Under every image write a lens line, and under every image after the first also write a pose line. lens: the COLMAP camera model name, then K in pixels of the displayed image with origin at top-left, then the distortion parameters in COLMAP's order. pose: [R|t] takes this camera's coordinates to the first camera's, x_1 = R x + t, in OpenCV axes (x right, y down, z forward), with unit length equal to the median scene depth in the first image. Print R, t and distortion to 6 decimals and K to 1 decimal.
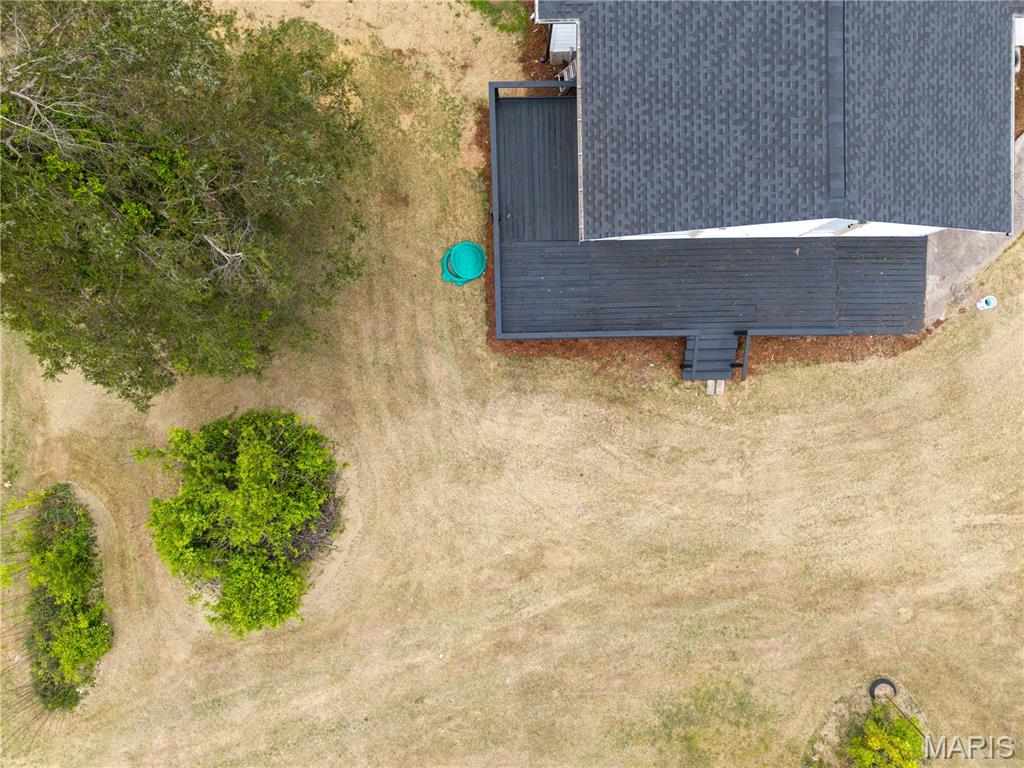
lens RADIAL K [[680.2, 0, 512.0], [0, 680.2, 386.0], [0, 0, 1]] dist [0.011768, -0.005980]
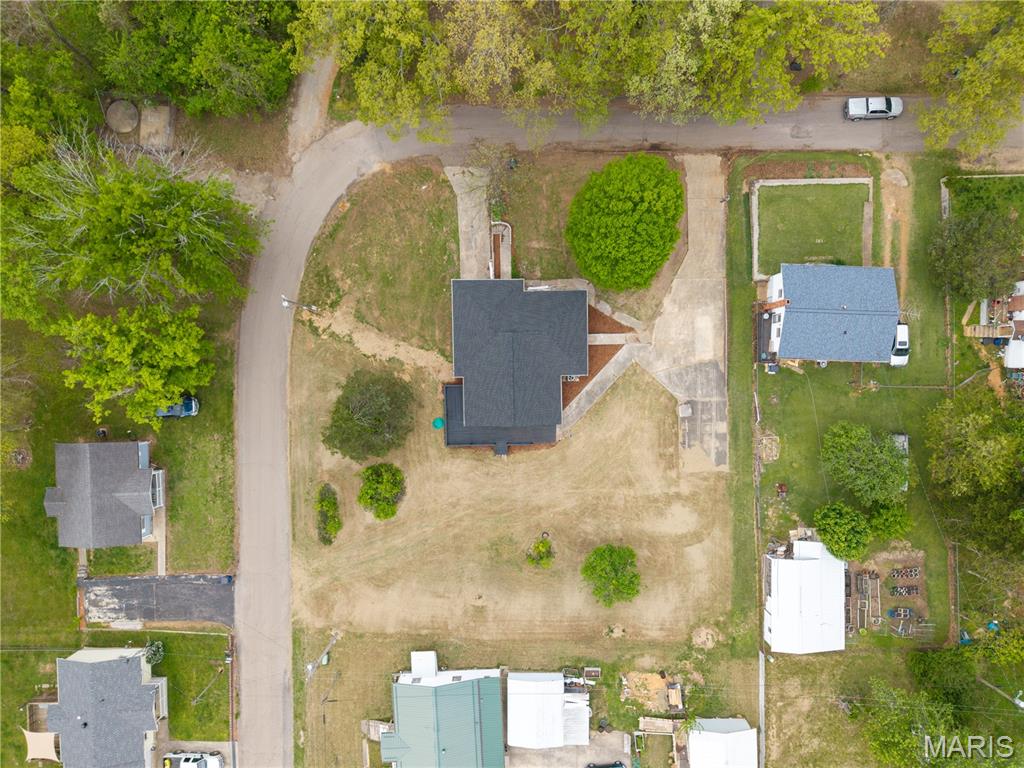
lens RADIAL K [[669.6, 0, 512.0], [0, 669.6, 384.0], [0, 0, 1]] dist [0.097497, -0.243996]
pose [[0.999992, -0.001813, -0.003594, 0.352504], [0.001795, 0.999987, -0.004862, -0.384343], [0.003603, 0.004855, 0.999982, -2.729549]]
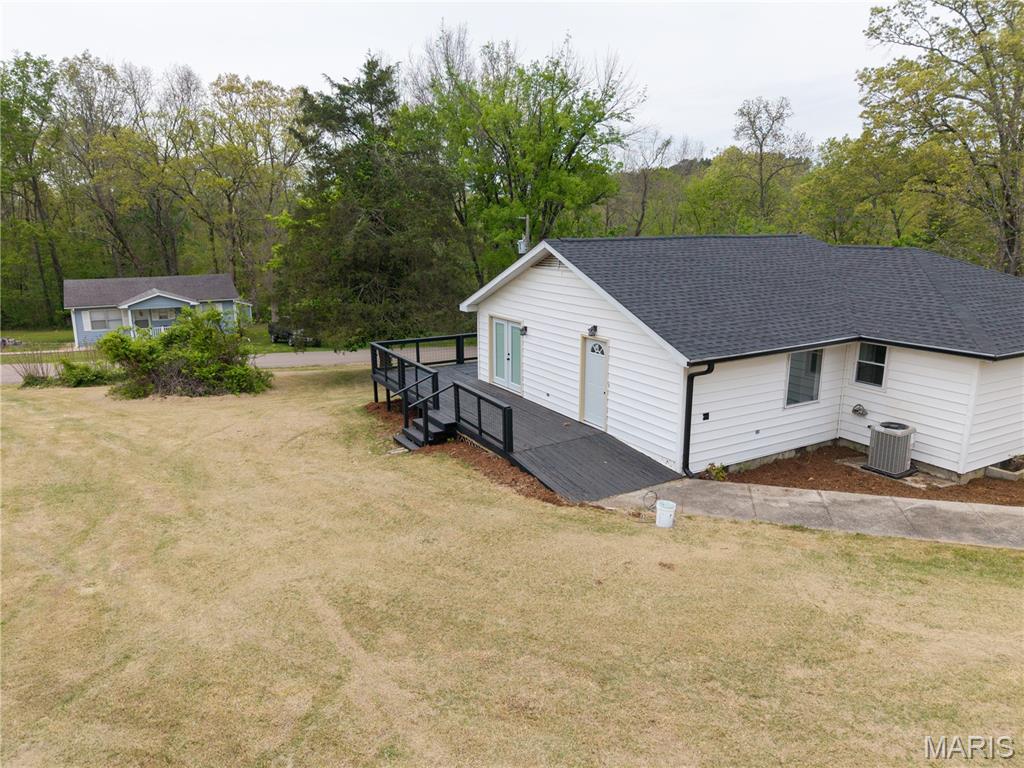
lens RADIAL K [[680.2, 0, 512.0], [0, 680.2, 386.0], [0, 0, 1]] dist [0.011768, -0.005980]
pose [[0.483407, 0.198635, -0.852562, 1.086531], [-0.875247, 0.091721, -0.474900, 0.278501], [-0.016134, 0.975772, 0.218194, 0.711741]]
